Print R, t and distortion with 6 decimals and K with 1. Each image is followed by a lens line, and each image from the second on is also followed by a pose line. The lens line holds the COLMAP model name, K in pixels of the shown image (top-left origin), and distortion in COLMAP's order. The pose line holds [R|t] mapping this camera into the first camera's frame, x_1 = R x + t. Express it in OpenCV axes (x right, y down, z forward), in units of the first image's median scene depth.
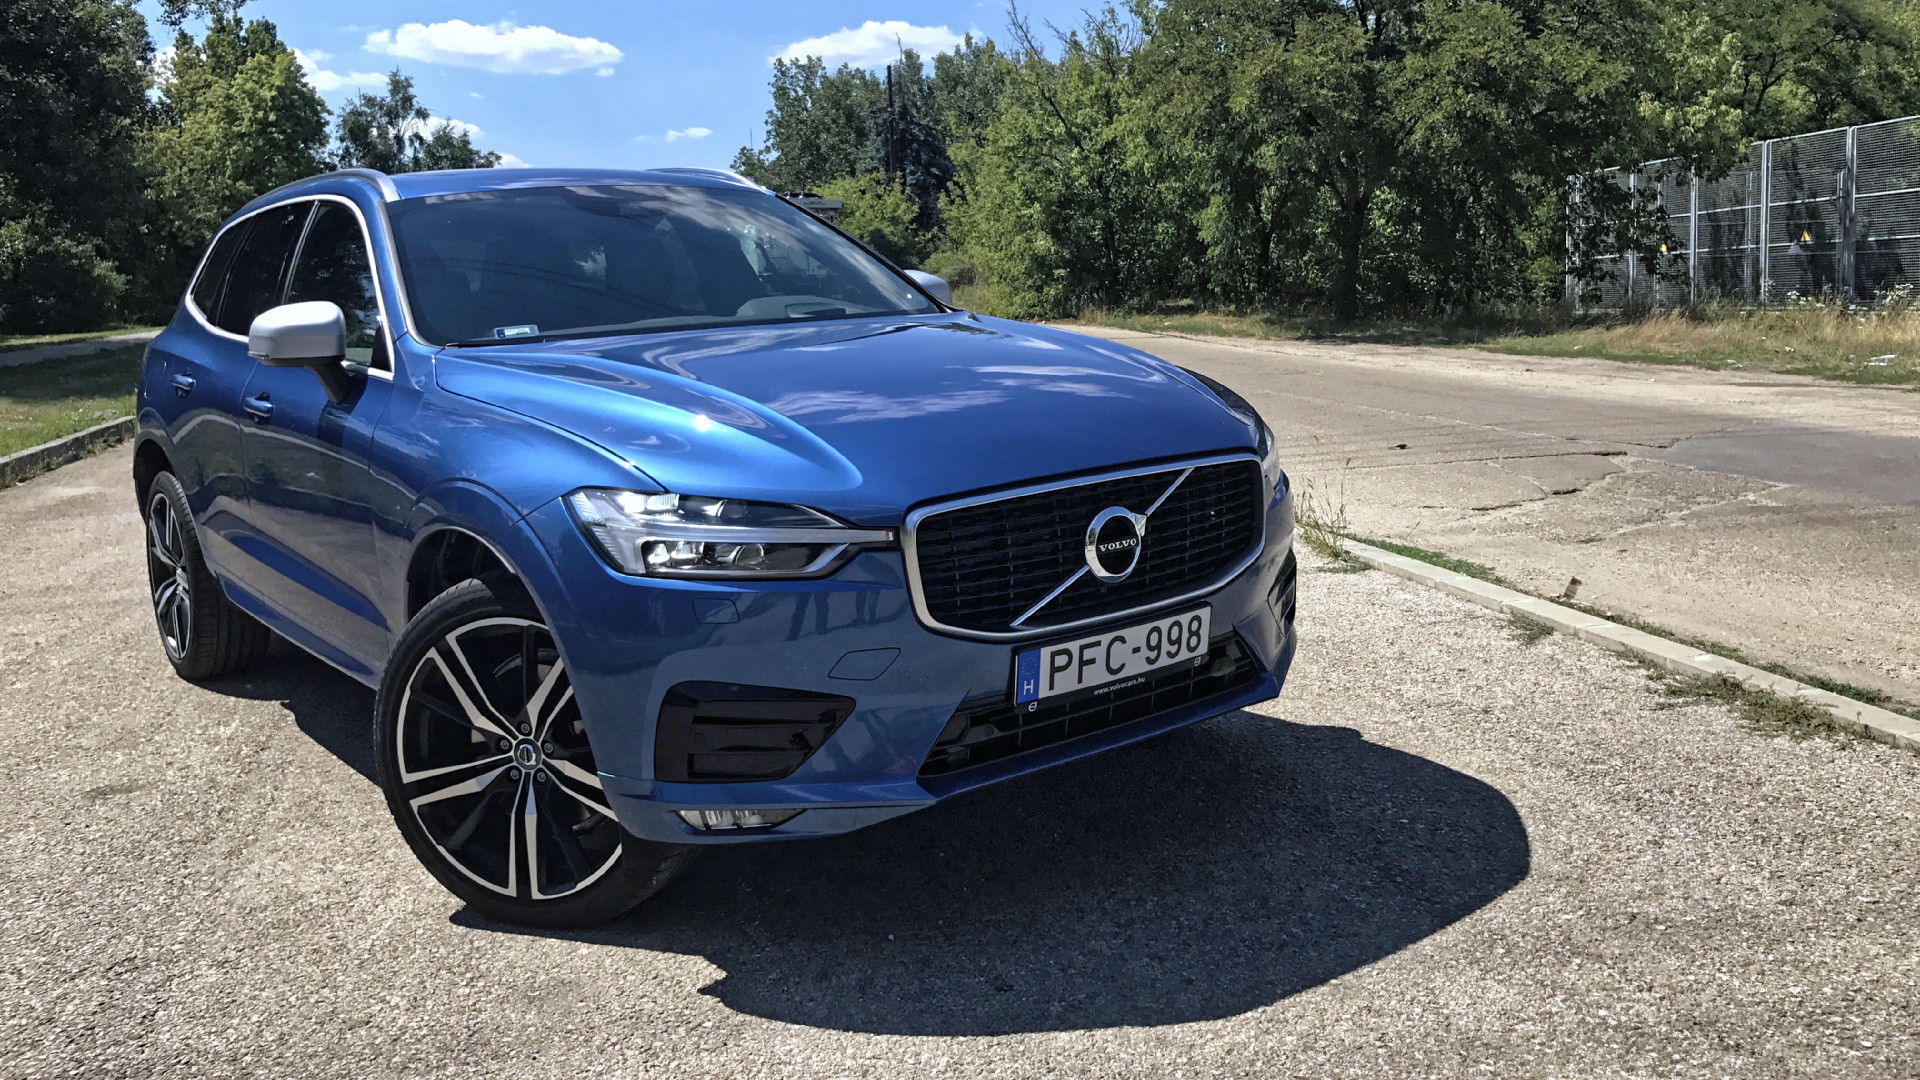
lens RADIAL K [[2360.1, 0, 960.0], [0, 2360.1, 540.0], [0, 0, 1]] dist [0.009382, 0.026421]
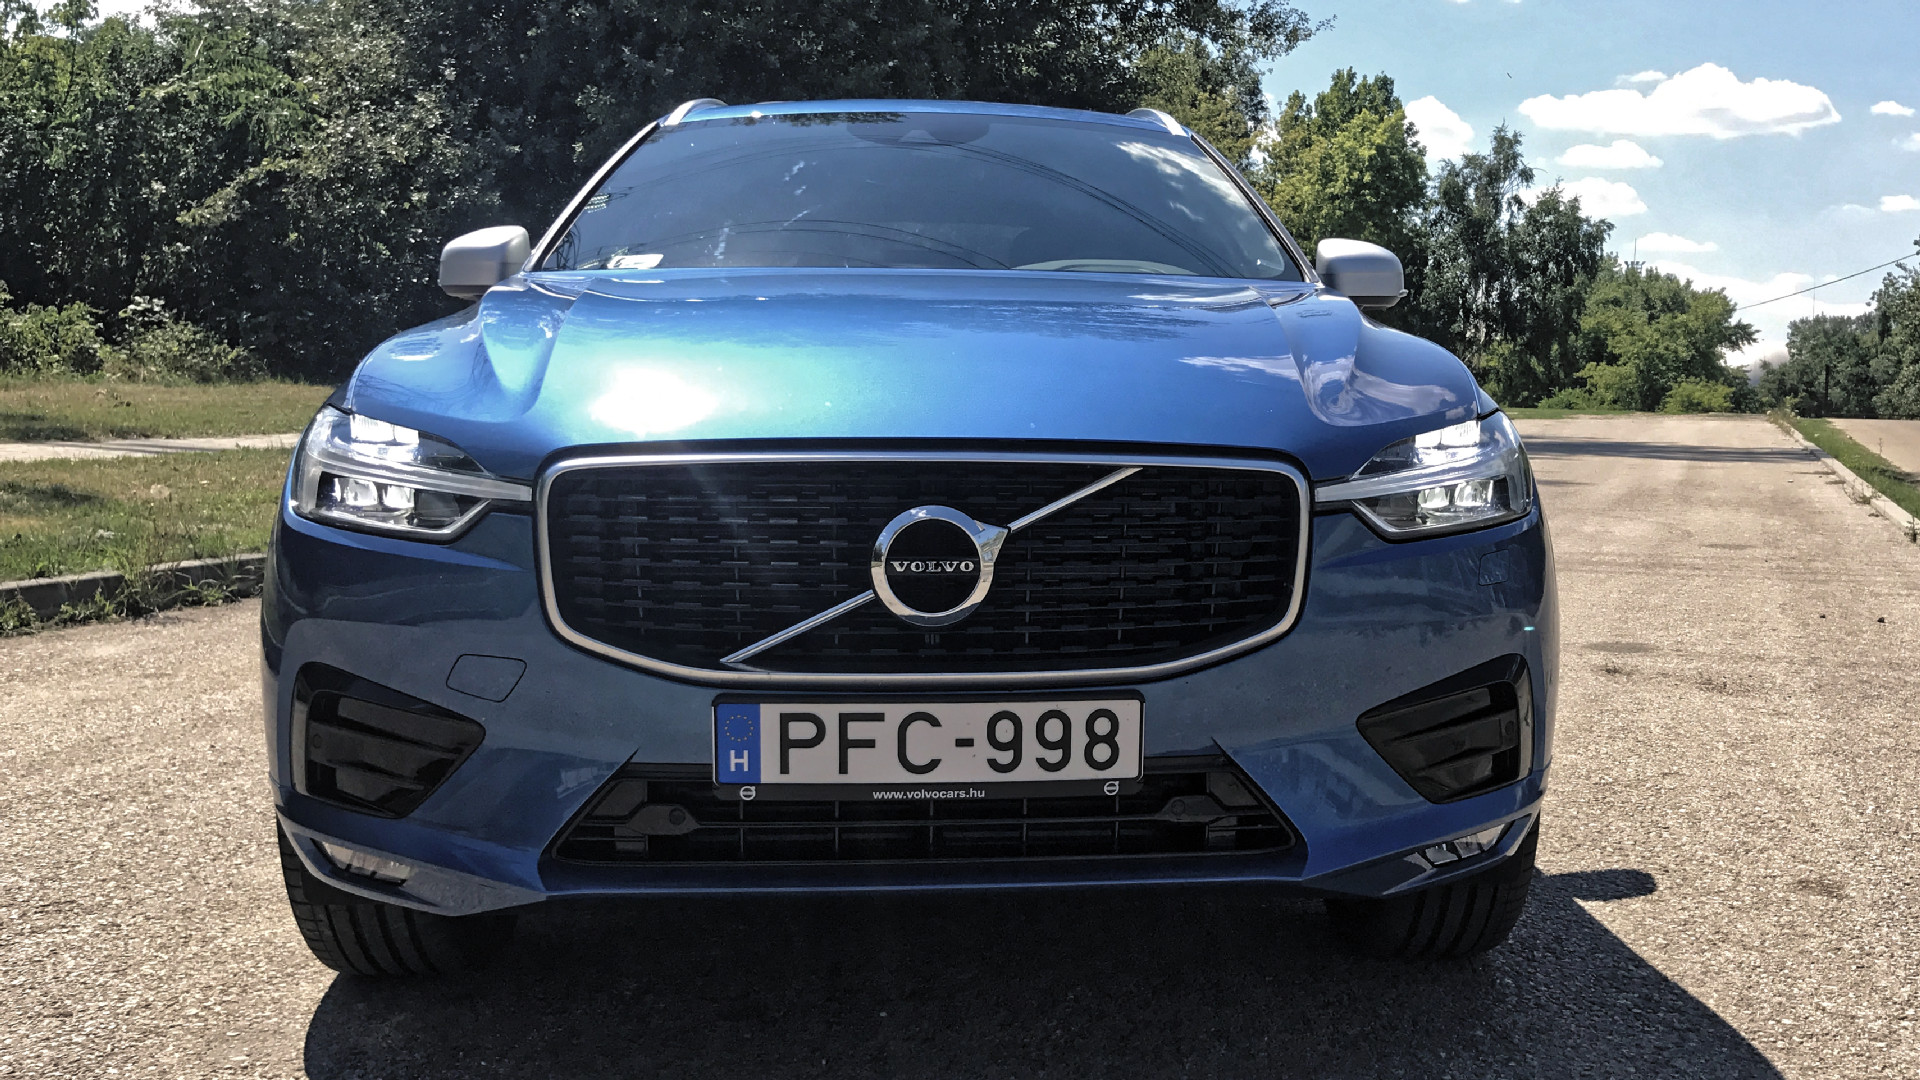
lens RADIAL K [[2360.1, 0, 960.0], [0, 2360.1, 540.0], [0, 0, 1]] dist [0.009382, 0.026421]
pose [[0.747596, 0.093379, -0.657556, 0.469468], [-0.144318, 0.989250, -0.023597, 0.008653], [0.648284, 0.112538, 0.753036, 0.518693]]
